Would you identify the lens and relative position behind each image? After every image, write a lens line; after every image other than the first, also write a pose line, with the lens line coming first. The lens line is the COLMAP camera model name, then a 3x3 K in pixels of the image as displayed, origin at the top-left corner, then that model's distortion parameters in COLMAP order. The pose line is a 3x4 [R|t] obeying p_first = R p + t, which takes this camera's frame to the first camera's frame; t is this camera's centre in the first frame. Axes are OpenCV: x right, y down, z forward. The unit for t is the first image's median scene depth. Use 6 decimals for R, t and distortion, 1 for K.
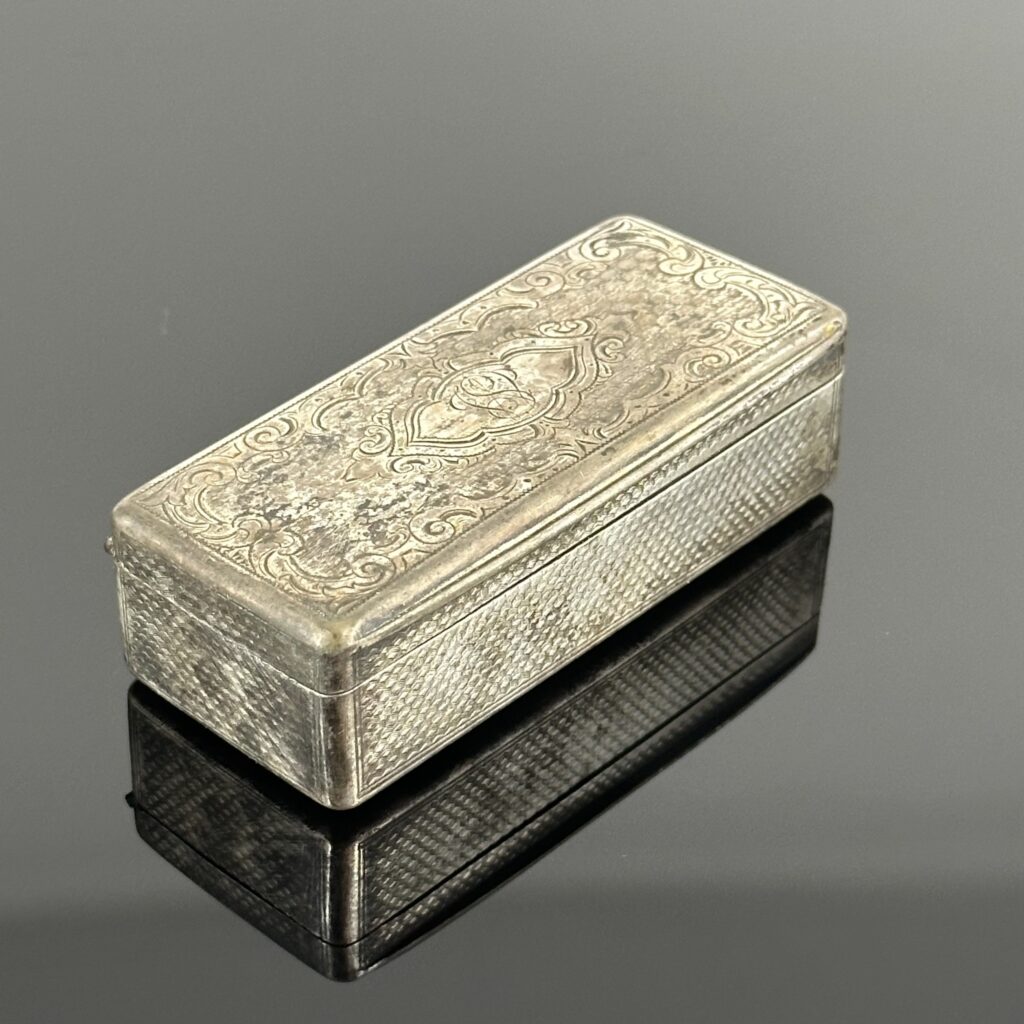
lens RADIAL K [[3106.5, 0, 510.9], [0, 3106.5, 517.0], [0, 0, 1]] dist [0.167157, 0.000000]
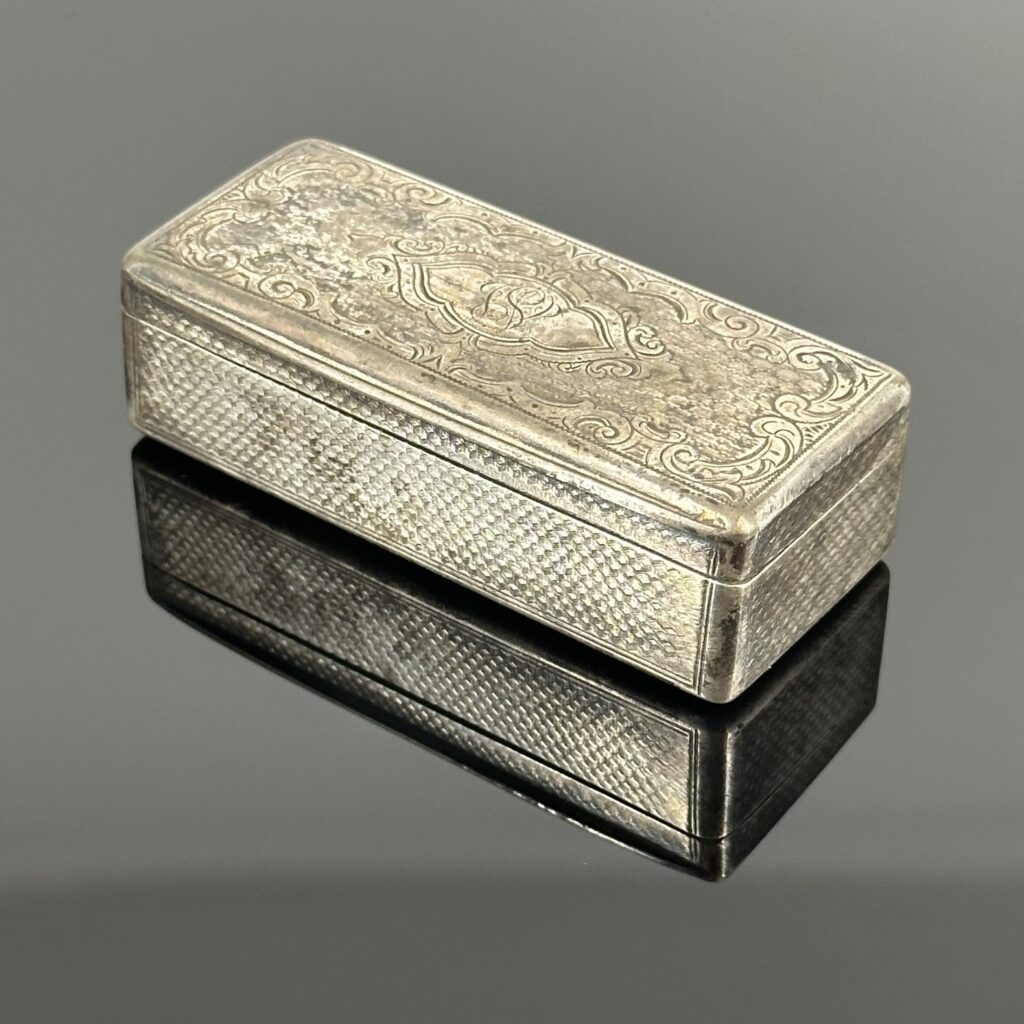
lens RADIAL K [[3106.5, 0, 504.6], [0, 3106.5, 508.8], [0, 0, 1]] dist [0.167157, 0.000000]
pose [[0.138650, 0.603278, -0.785387, 0.813778], [-0.618291, 0.672233, 0.407209, -0.399429], [0.773623, 0.429138, 0.466206, 0.575210]]
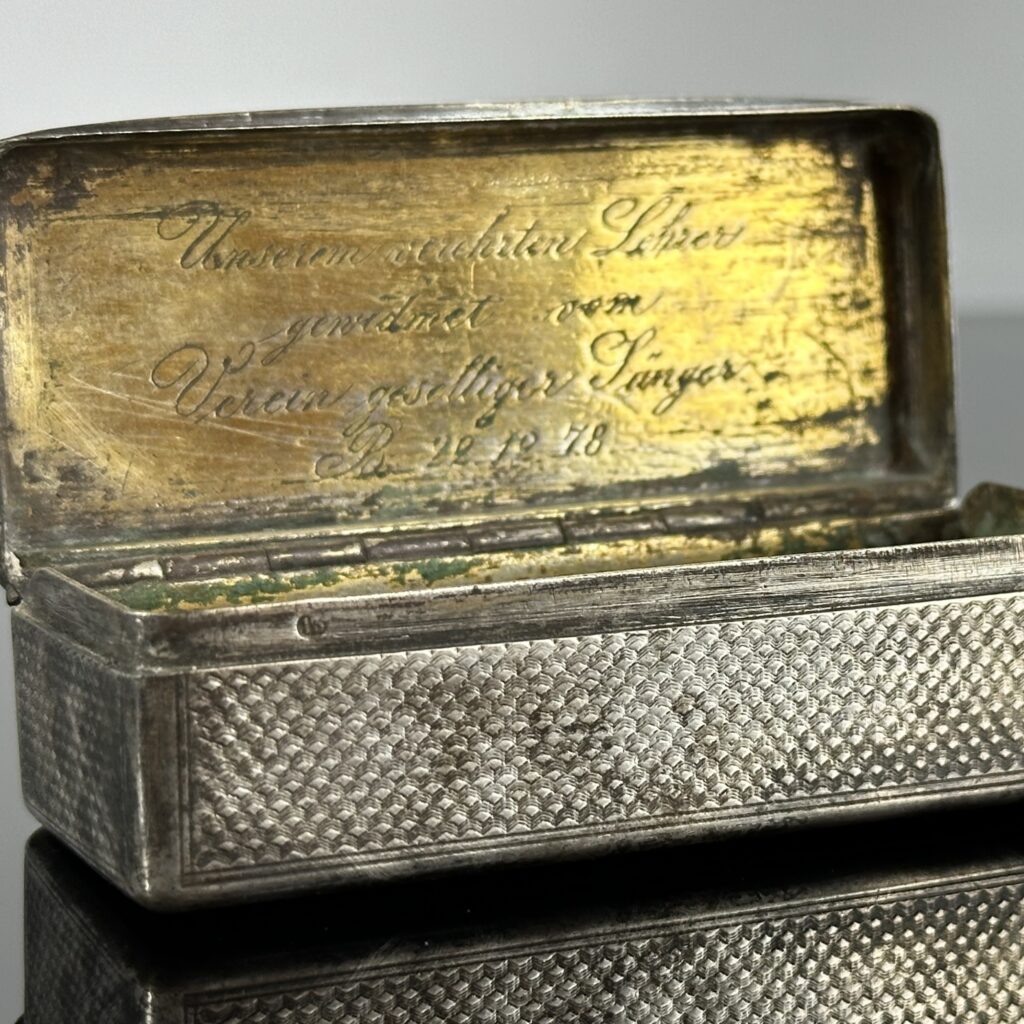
lens RADIAL K [[3106.5, 0, 570.8], [0, 3106.5, 554.3], [0, 0, 1]] dist [0.167157, 0.000000]
pose [[0.922935, 0.033977, -0.383453, 0.260910], [-0.213433, 0.874142, -0.436258, 0.283538], [0.320369, 0.484480, 0.814029, 0.442639]]
